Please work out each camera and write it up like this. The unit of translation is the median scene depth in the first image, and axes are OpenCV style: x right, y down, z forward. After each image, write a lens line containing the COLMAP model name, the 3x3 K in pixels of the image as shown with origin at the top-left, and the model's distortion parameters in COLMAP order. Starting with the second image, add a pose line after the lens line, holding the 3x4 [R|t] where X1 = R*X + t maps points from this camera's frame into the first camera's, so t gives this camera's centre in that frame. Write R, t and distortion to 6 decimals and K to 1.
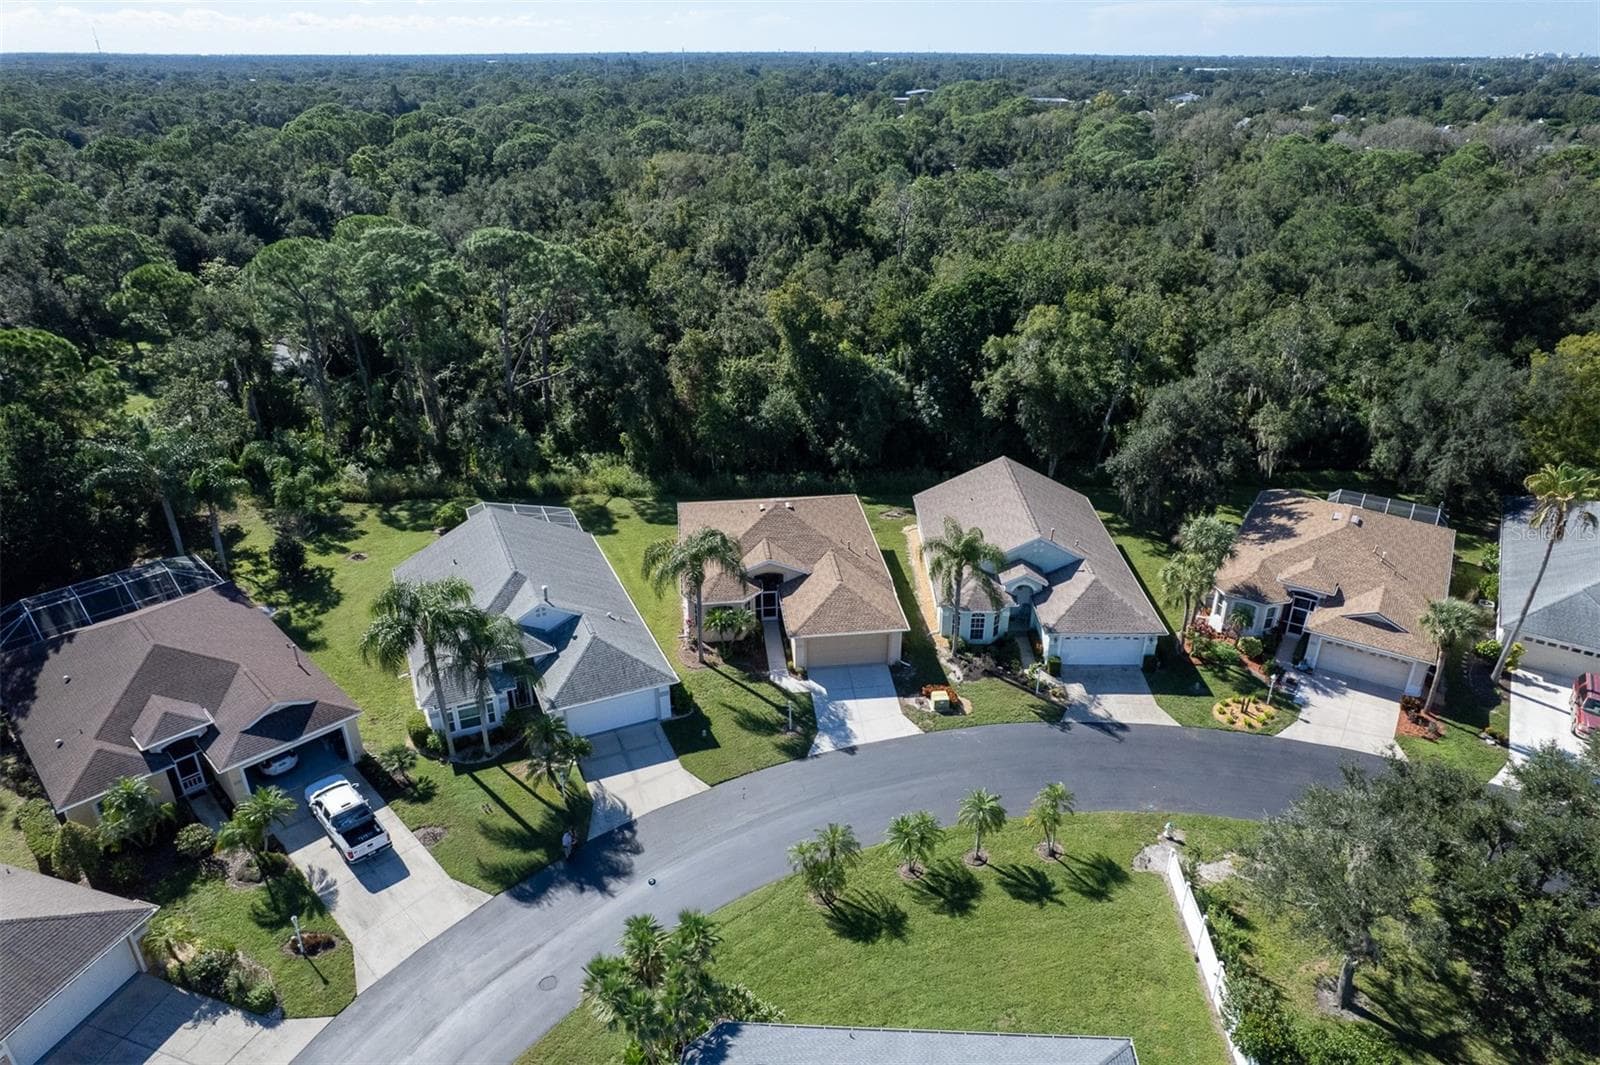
lens RADIAL K [[1014.7, 0, 802.3], [0, 1014.7, 550.9], [0, 0, 1]] dist [-0.077082, 0.065290]
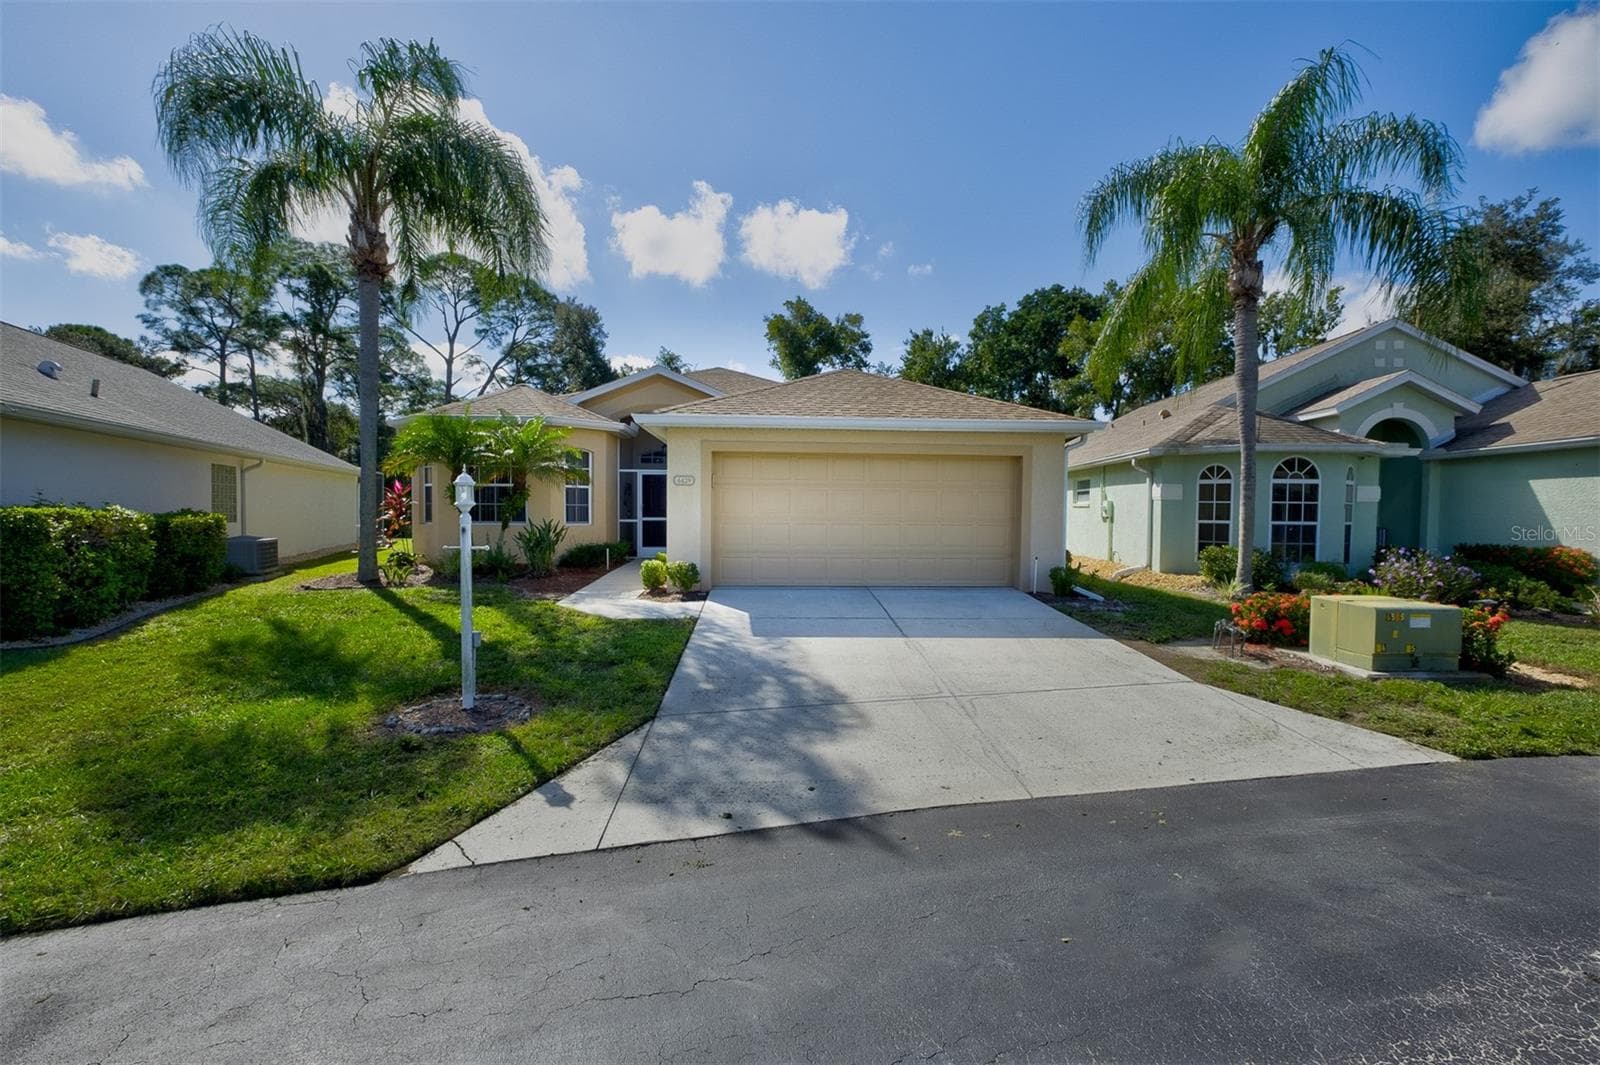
lens RADIAL K [[689.3, 0, 800.0], [0, 689.3, 532.5], [0, 0, 1]] dist [-0.010950, -0.000178]
pose [[0.998035, 0.014474, -0.060956, 0.037989], [-0.038943, 0.905471, -0.422619, 0.177621], [0.049077, 0.424162, 0.904255, 0.832308]]
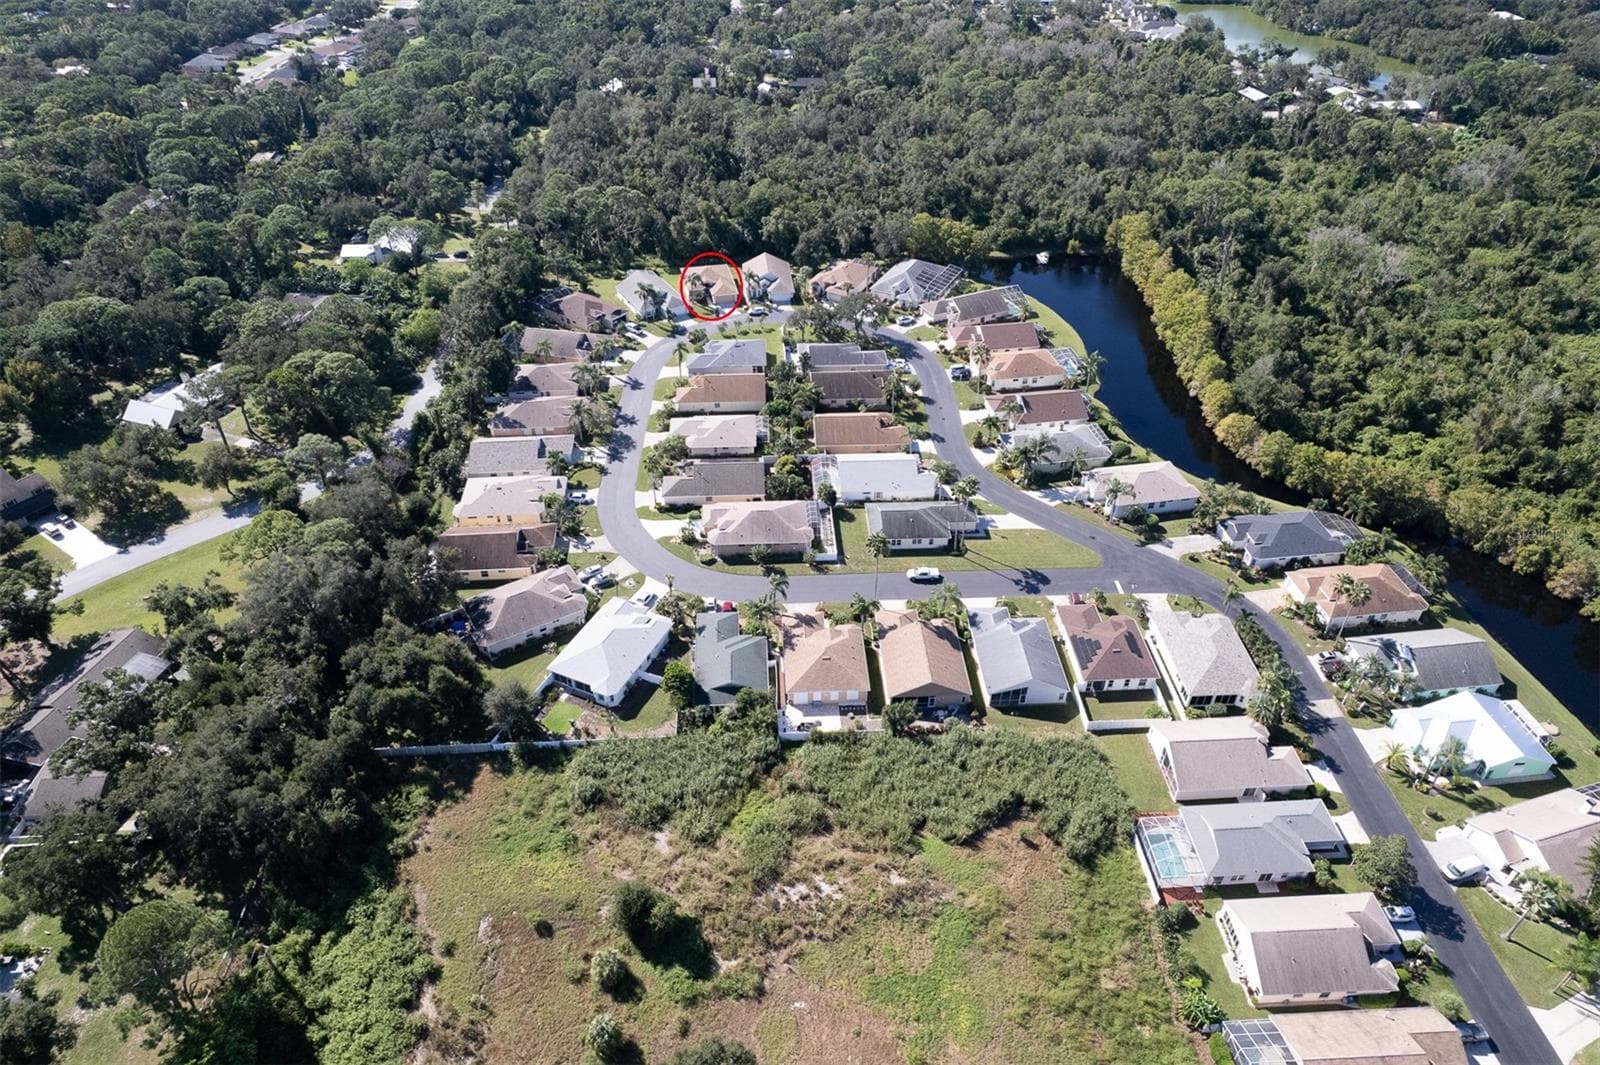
lens RADIAL K [[1014.7, 0, 802.3], [0, 1014.7, 550.9], [0, 0, 1]] dist [-0.077082, 0.065290]
pose [[0.994068, -0.060895, 0.090117, -0.088795], [0.040042, 0.975277, 0.217329, 0.226336], [-0.101123, -0.212432, 0.971930, -3.636627]]
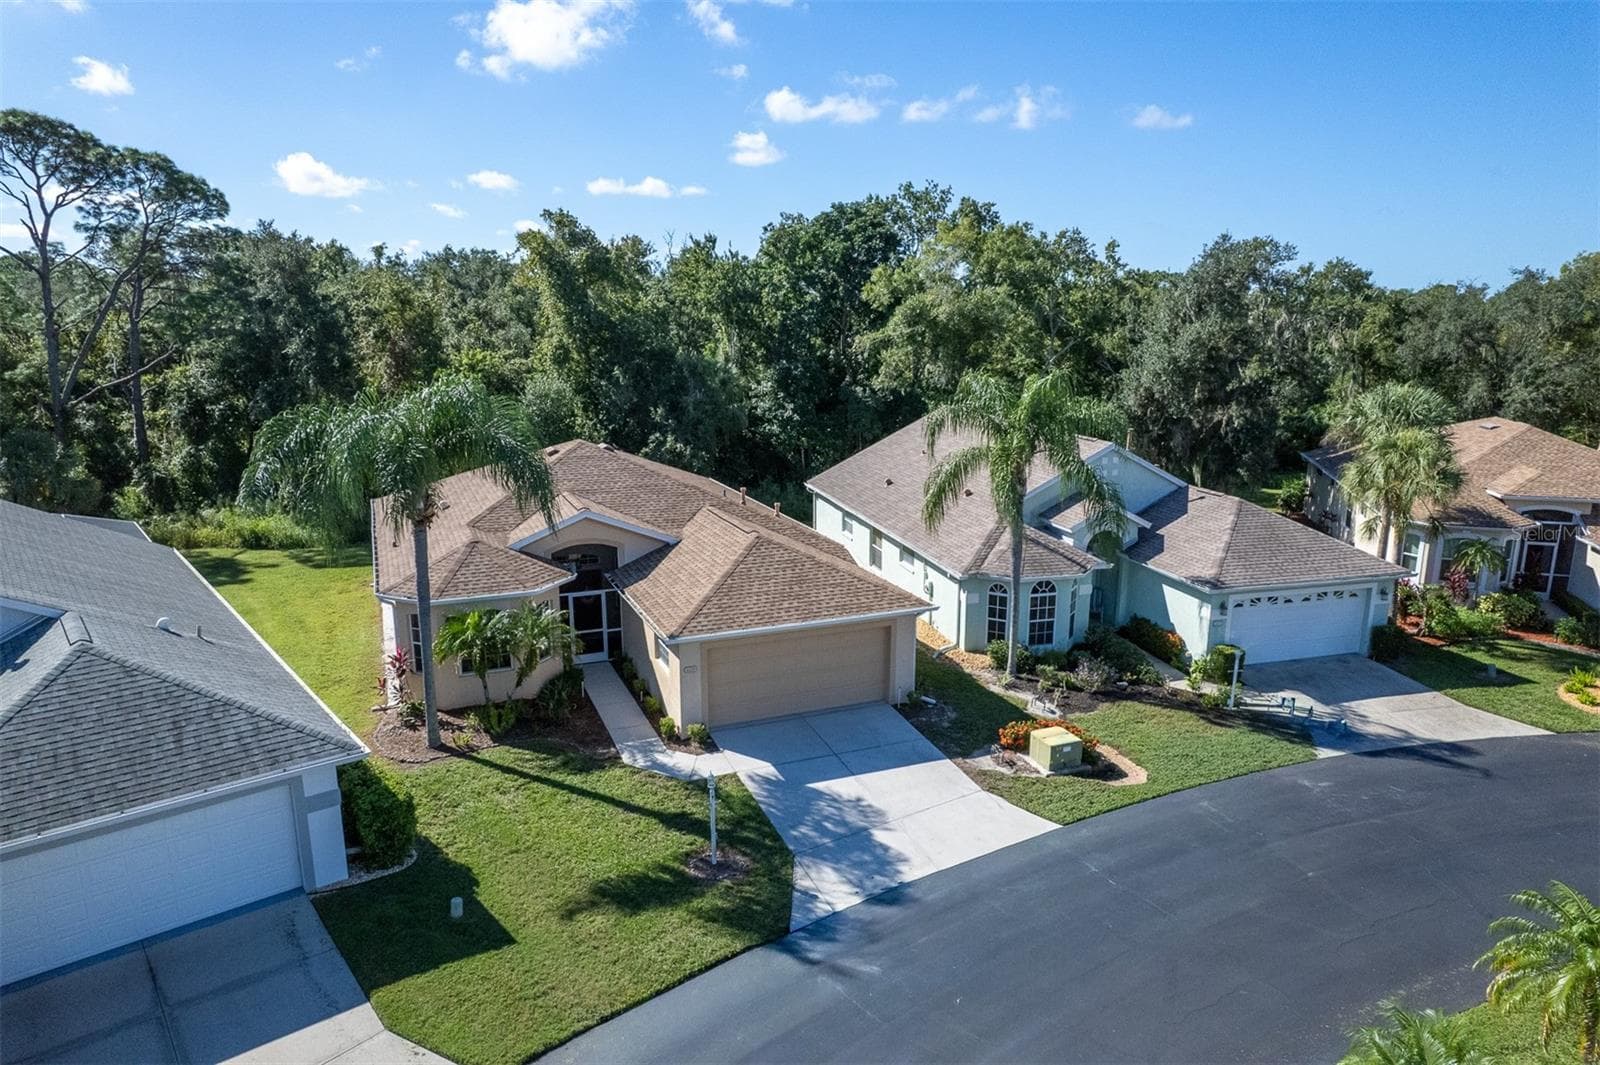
lens RADIAL K [[1014.7, 0, 802.3], [0, 1014.7, 550.9], [0, 0, 1]] dist [-0.077082, 0.065290]
pose [[0.961250, -0.060282, 0.269007, -0.063829], [0.121144, 0.968901, -0.215764, 0.138290], [-0.247635, 0.239992, 0.938659, 0.590884]]
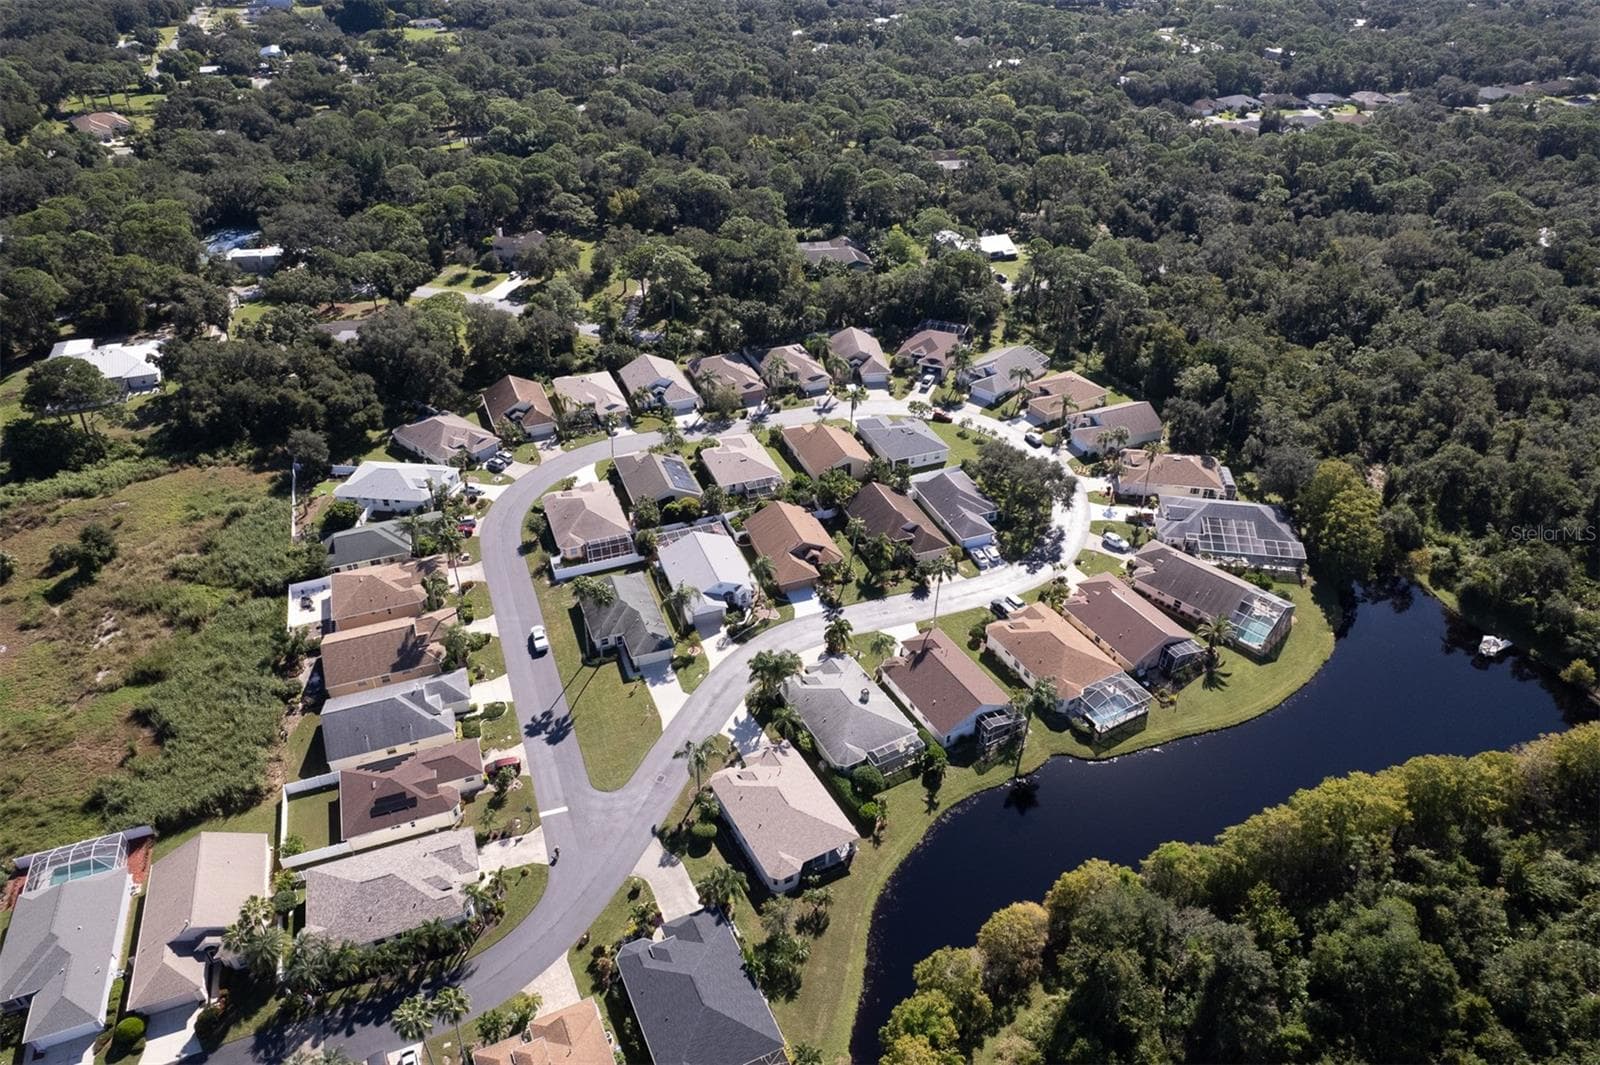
lens RADIAL K [[1014.7, 0, 802.3], [0, 1014.7, 550.9], [0, 0, 1]] dist [-0.077082, 0.065290]
pose [[0.417045, 0.532683, -0.736426, 2.661161], [-0.410099, 0.833368, 0.370562, -0.495217], [0.811106, 0.147466, 0.566005, -1.728767]]
